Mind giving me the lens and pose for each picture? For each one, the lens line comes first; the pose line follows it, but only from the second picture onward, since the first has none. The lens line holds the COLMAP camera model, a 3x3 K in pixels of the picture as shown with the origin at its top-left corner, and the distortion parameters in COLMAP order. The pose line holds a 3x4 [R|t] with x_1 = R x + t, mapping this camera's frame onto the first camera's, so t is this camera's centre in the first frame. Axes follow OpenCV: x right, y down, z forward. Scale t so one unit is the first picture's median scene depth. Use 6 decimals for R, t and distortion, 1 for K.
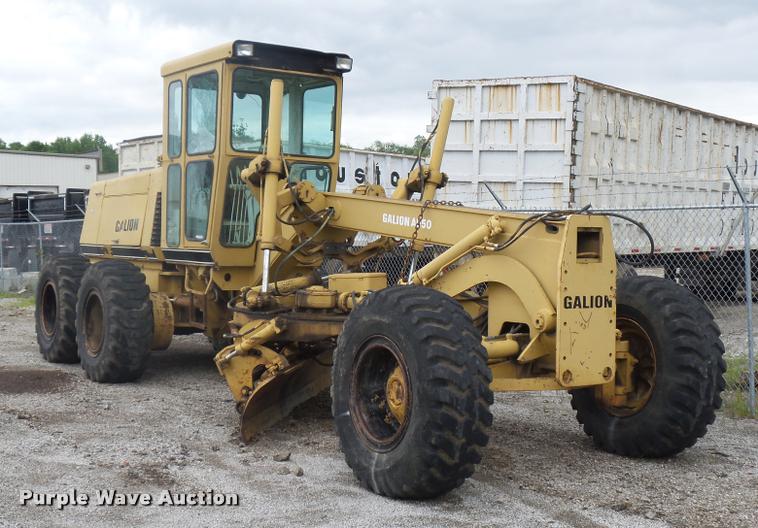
lens RADIAL K [[1055.7, 0, 393.0], [0, 1055.7, 266.2], [0, 0, 1]] dist [-0.013606, -0.026810]
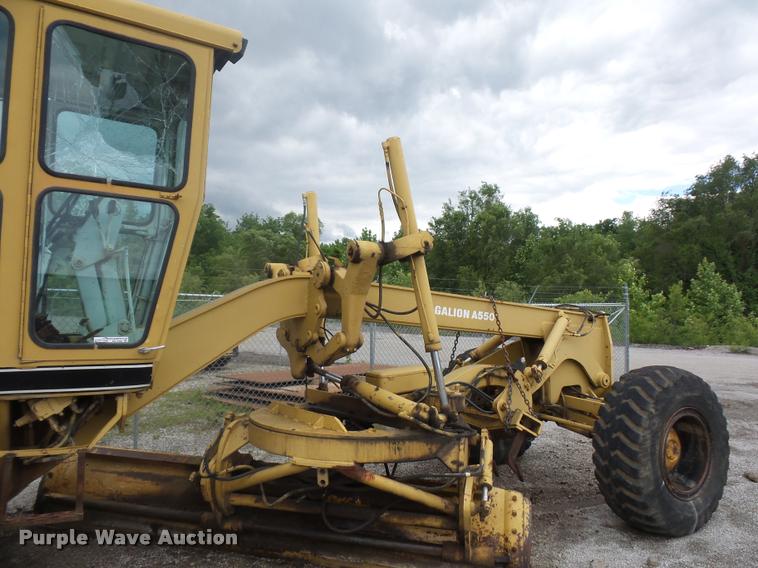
lens RADIAL K [[522.7, 0, 379.0], [0, 522.7, 284.0], [0, 0, 1]] dist [-0.009632, -0.002872]
pose [[0.062147, 0.042748, 0.997151, -0.524130], [0.015229, 0.998925, -0.043773, -0.050009], [-0.997951, 0.017906, 0.061430, 1.030910]]
